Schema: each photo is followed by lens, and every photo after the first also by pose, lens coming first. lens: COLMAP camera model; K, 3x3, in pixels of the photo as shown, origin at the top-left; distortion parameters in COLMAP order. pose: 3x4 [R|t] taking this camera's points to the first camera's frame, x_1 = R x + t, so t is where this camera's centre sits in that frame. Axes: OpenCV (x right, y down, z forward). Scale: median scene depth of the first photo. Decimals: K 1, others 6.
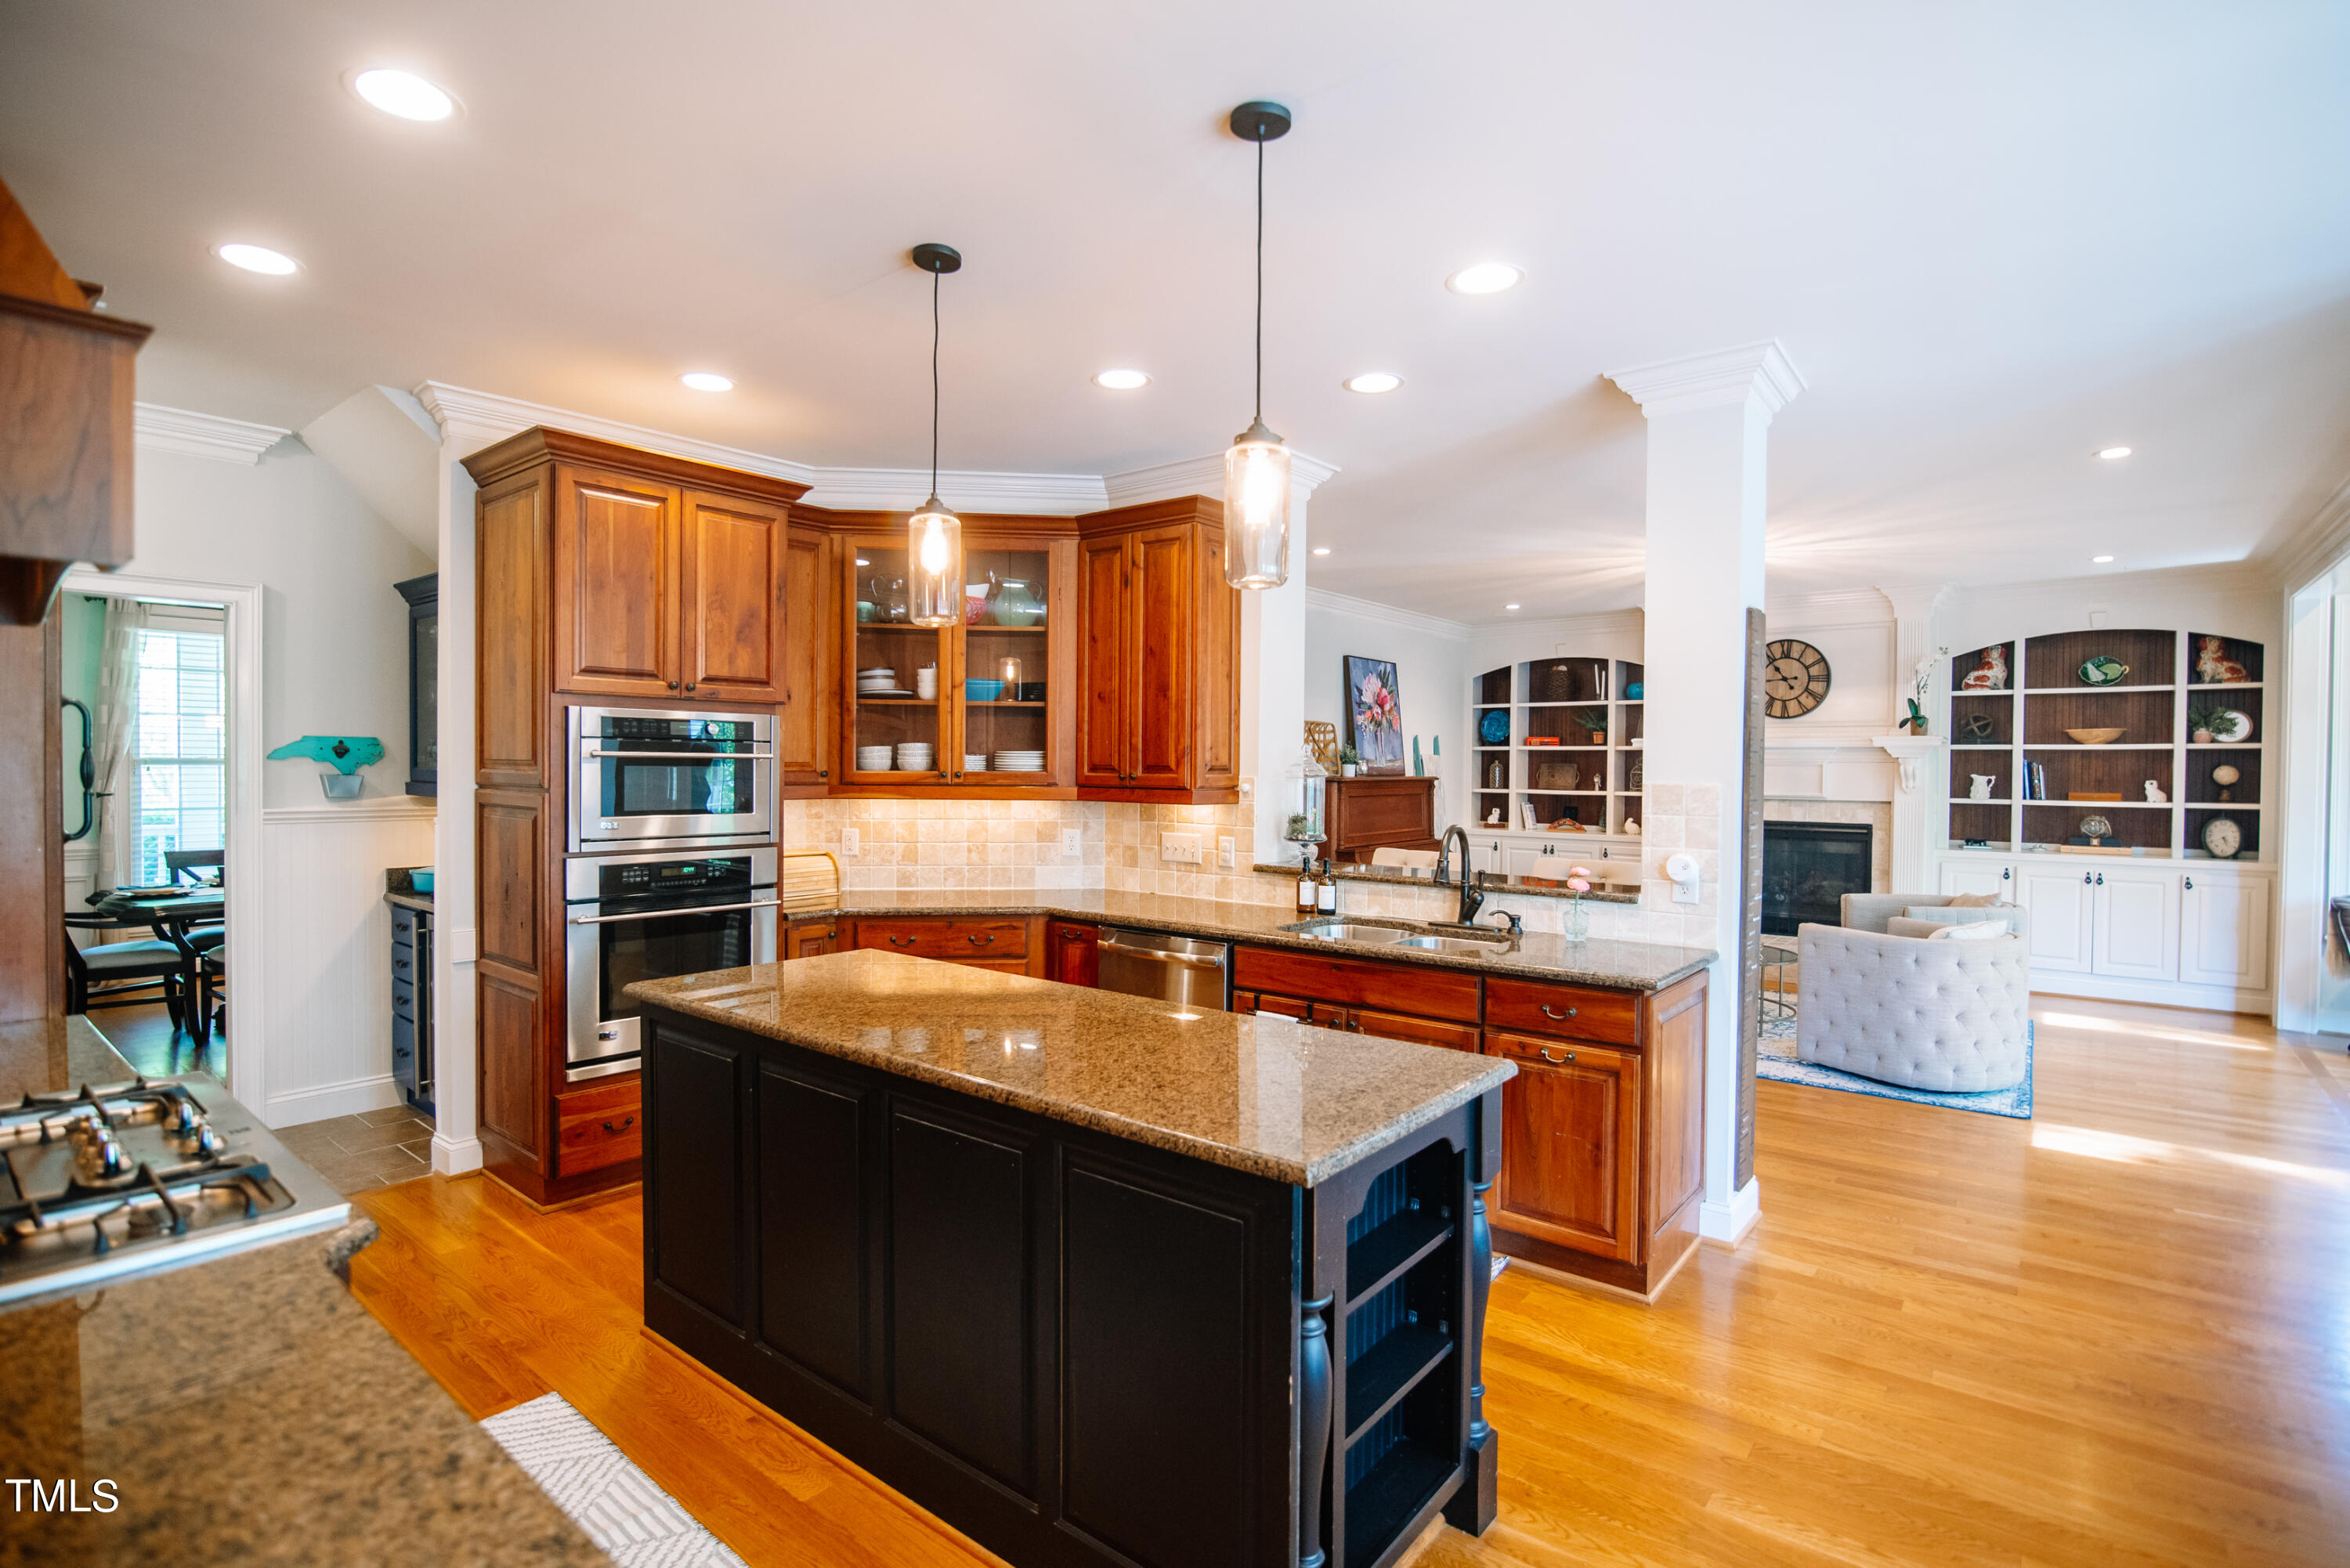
lens RADIAL K [[1145.2, 0, 1177.9], [0, 1145.2, 786.7], [0, 0, 1]] dist [-0.007904, 0.000163]
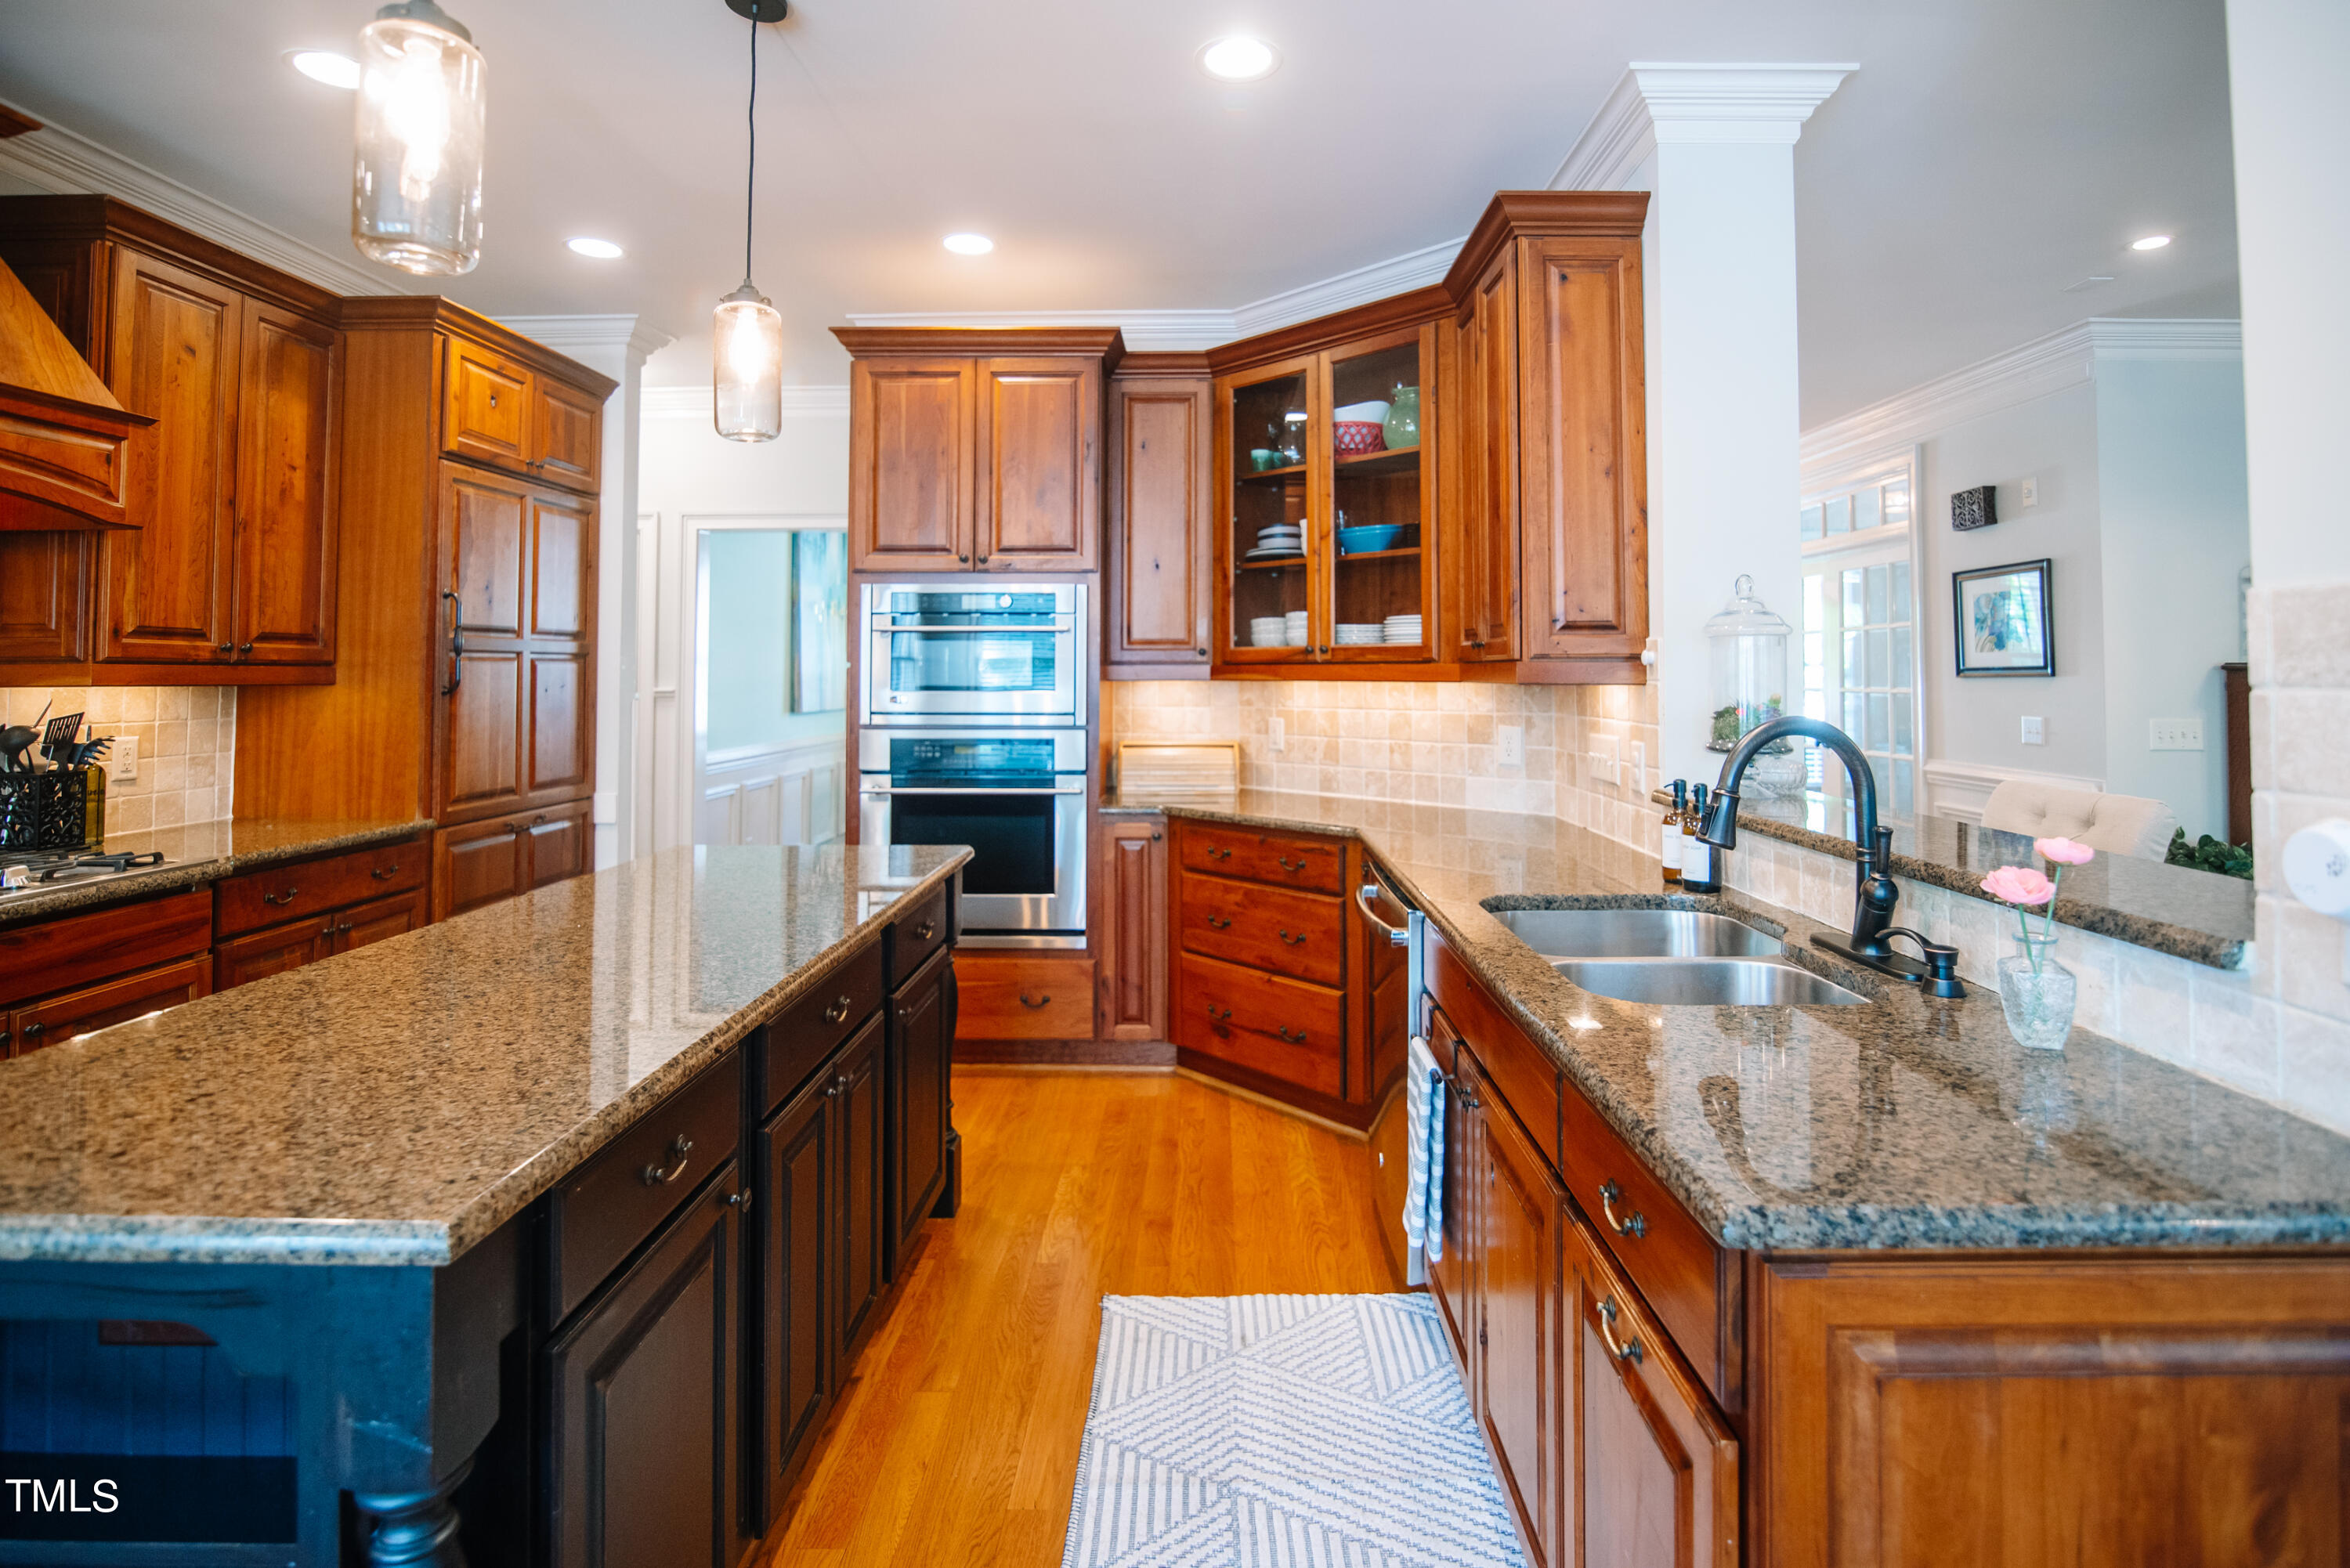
lens RADIAL K [[1145.2, 0, 1205.3], [0, 1145.2, 633.1], [0, 0, 1]] dist [-0.007904, 0.000163]
pose [[0.625965, -0.037484, -0.778950, 0.385871], [-0.010284, 0.998361, -0.056306, 0.024427], [0.779783, 0.043256, 0.624553, 0.472275]]
